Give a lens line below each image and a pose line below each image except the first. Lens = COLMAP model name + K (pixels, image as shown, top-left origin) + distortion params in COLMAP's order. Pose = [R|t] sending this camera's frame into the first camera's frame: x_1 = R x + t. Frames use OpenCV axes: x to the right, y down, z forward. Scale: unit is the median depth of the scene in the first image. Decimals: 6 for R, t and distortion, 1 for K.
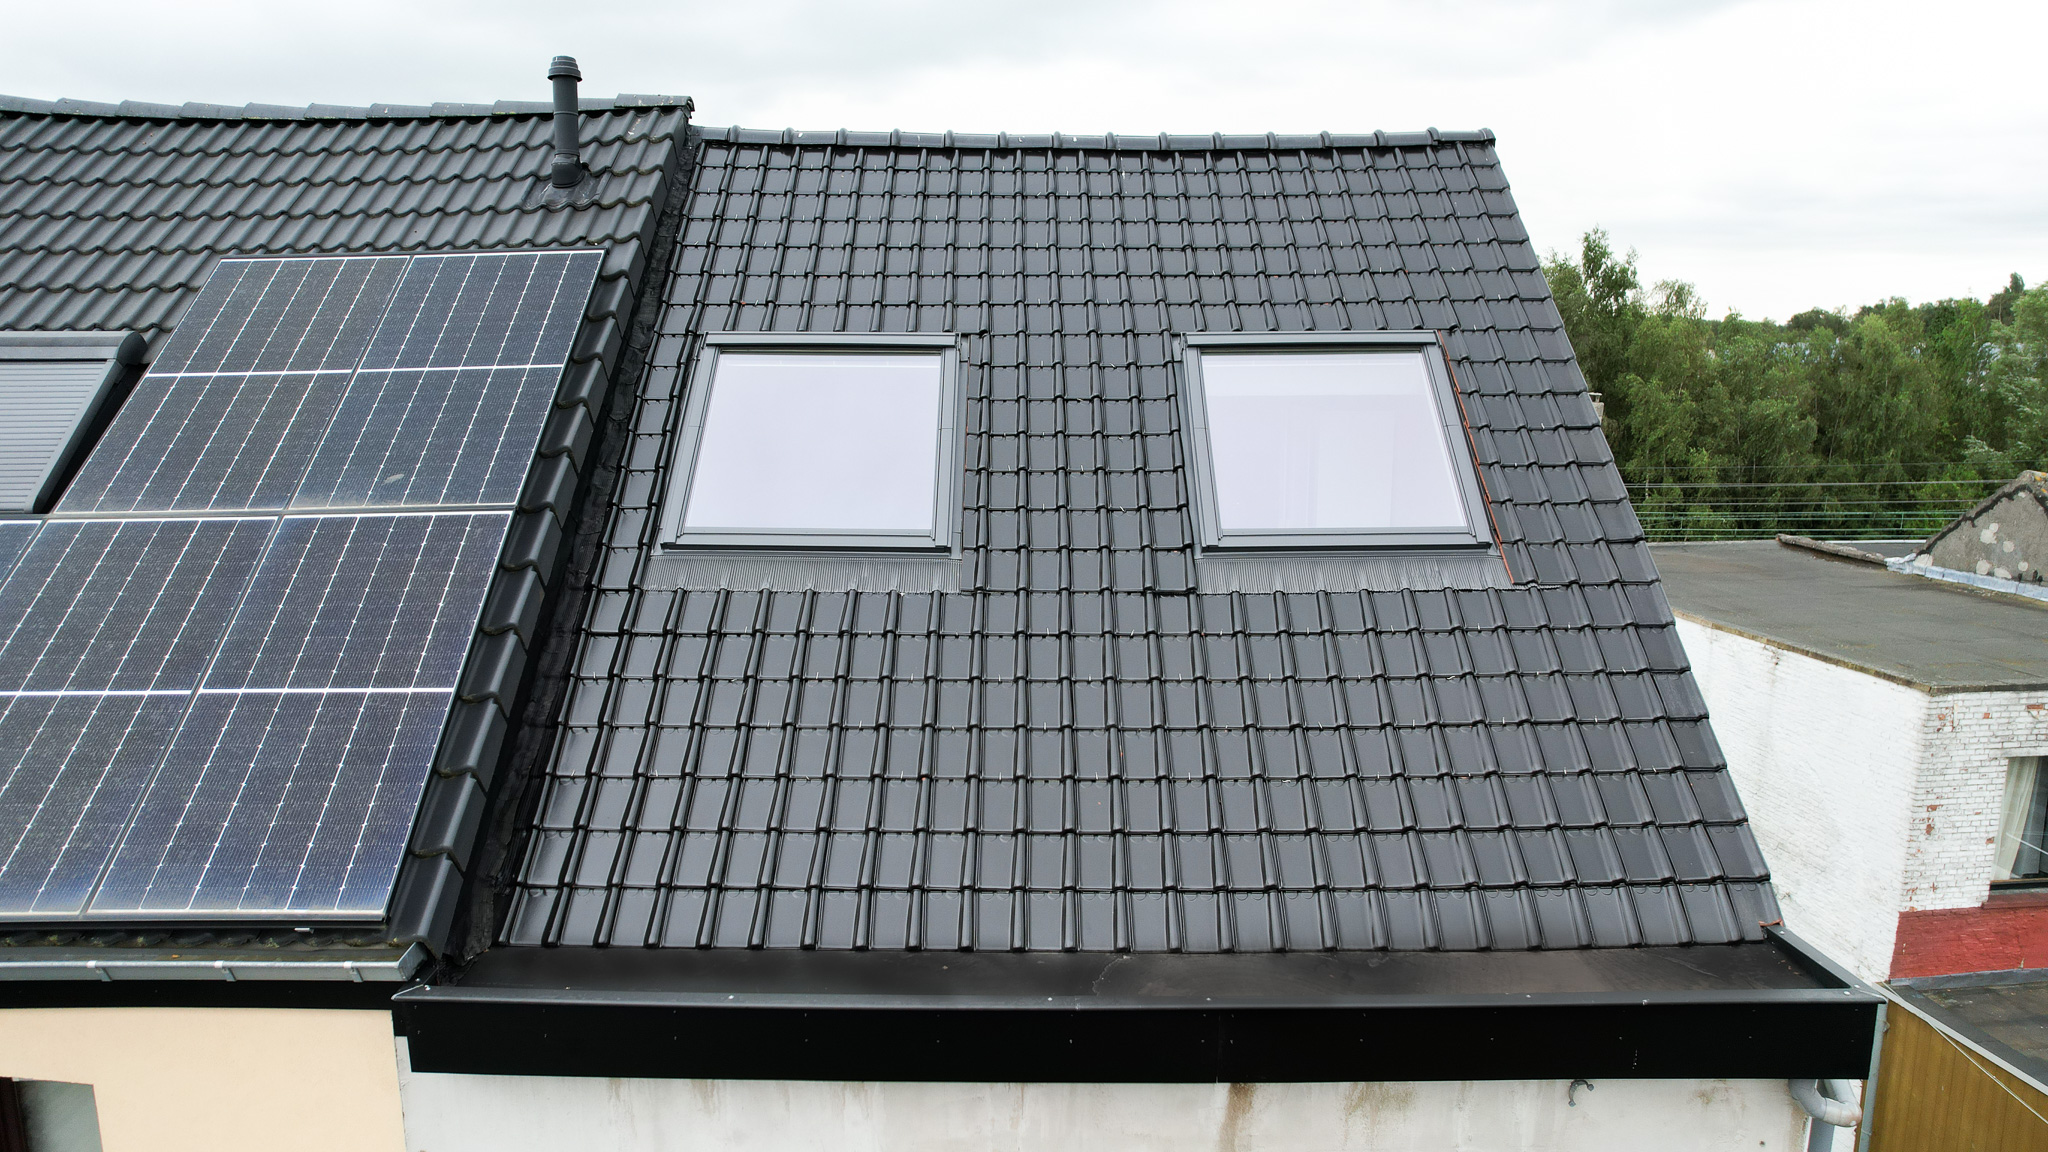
lens RADIAL K [[1305.9, 0, 1011.4], [0, 1305.9, 580.0], [0, 0, 1]] dist [-0.004065, -0.001897]
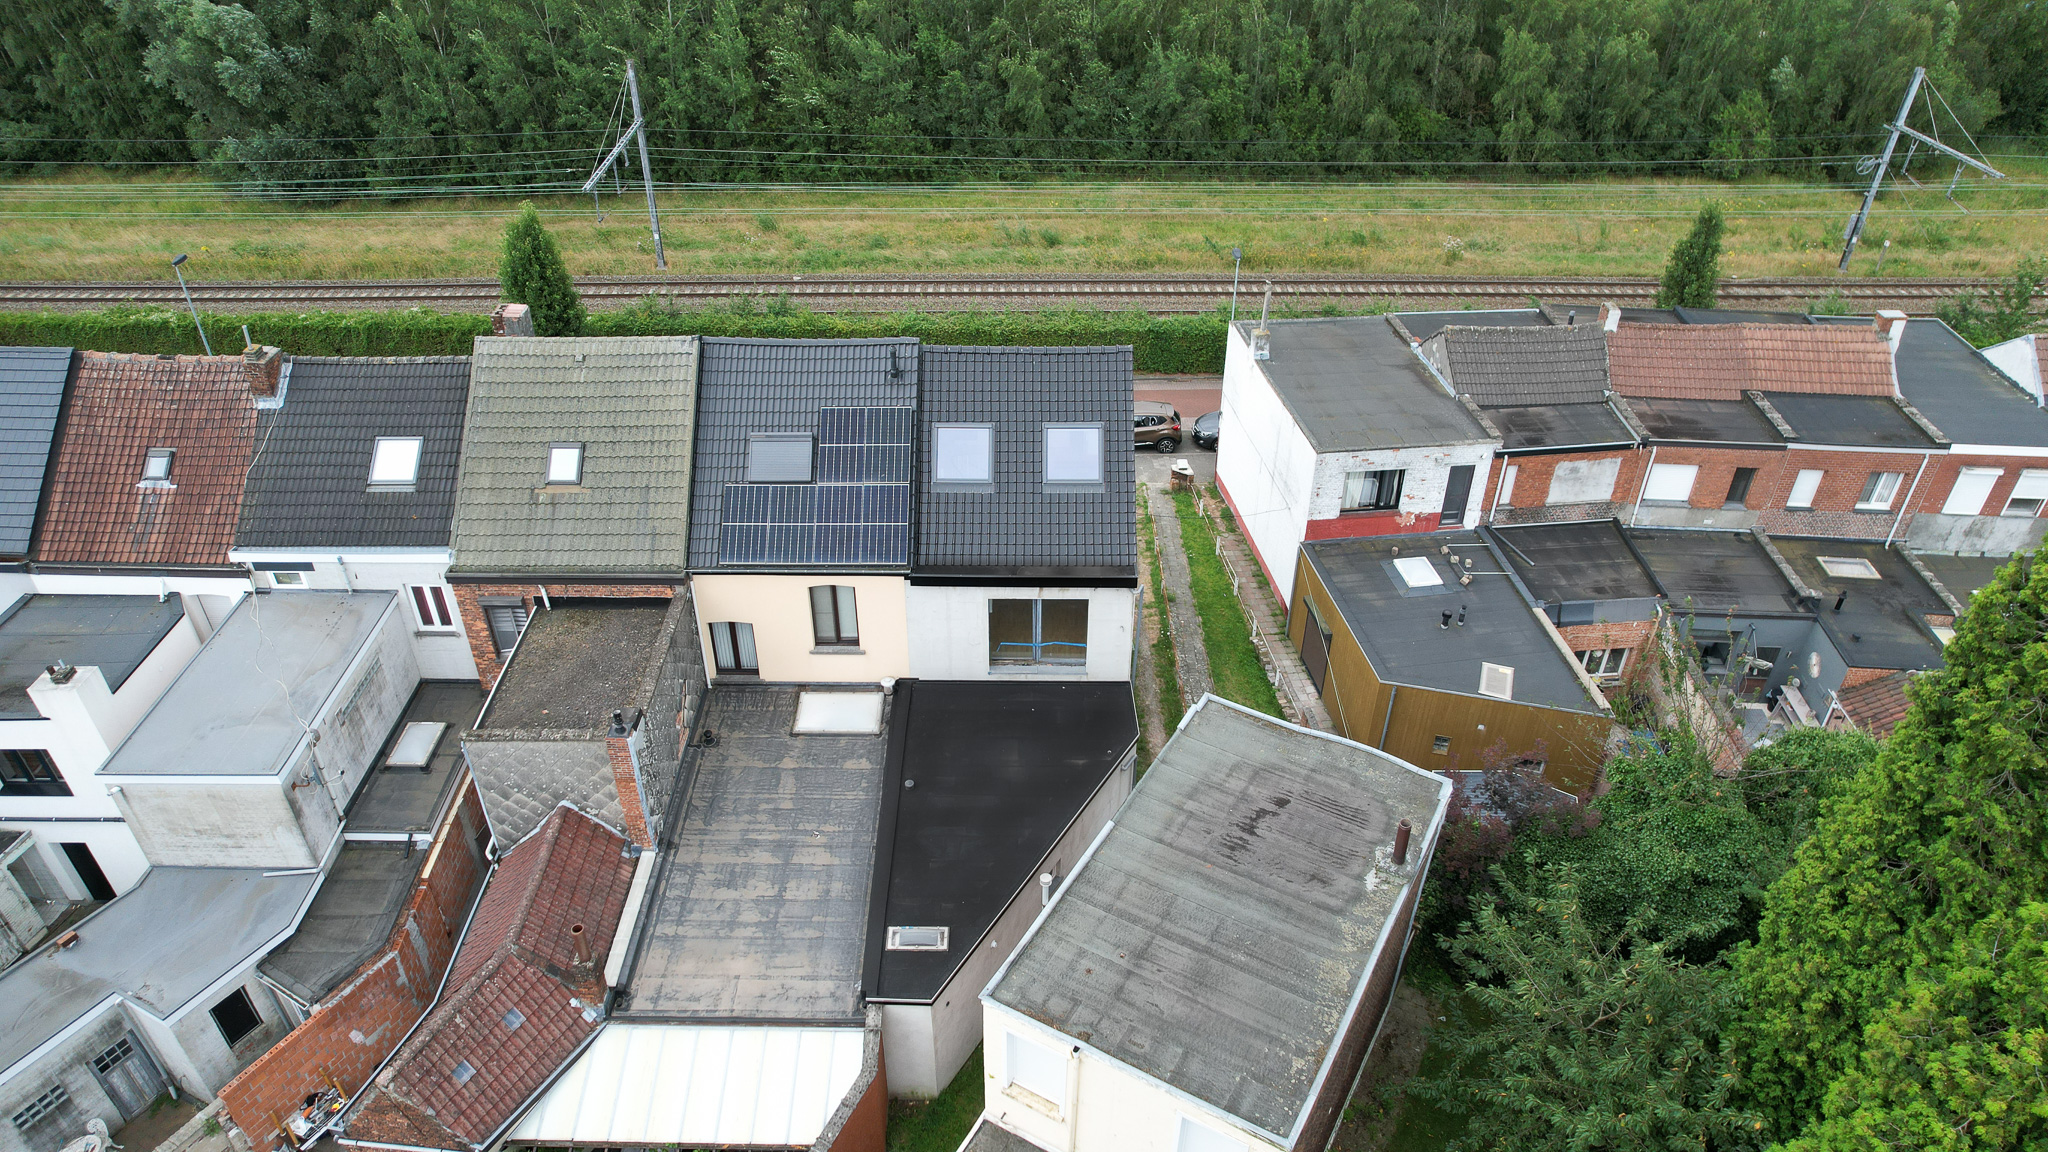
lens RADIAL K [[1305.9, 0, 1011.4], [0, 1305.9, 580.0], [0, 0, 1]] dist [-0.004065, -0.001897]
pose [[0.999982, 0.001585, -0.005823, 0.049921], [0.000900, 0.914957, 0.403551, -1.551128], [0.005968, -0.403549, 0.914939, -3.361710]]
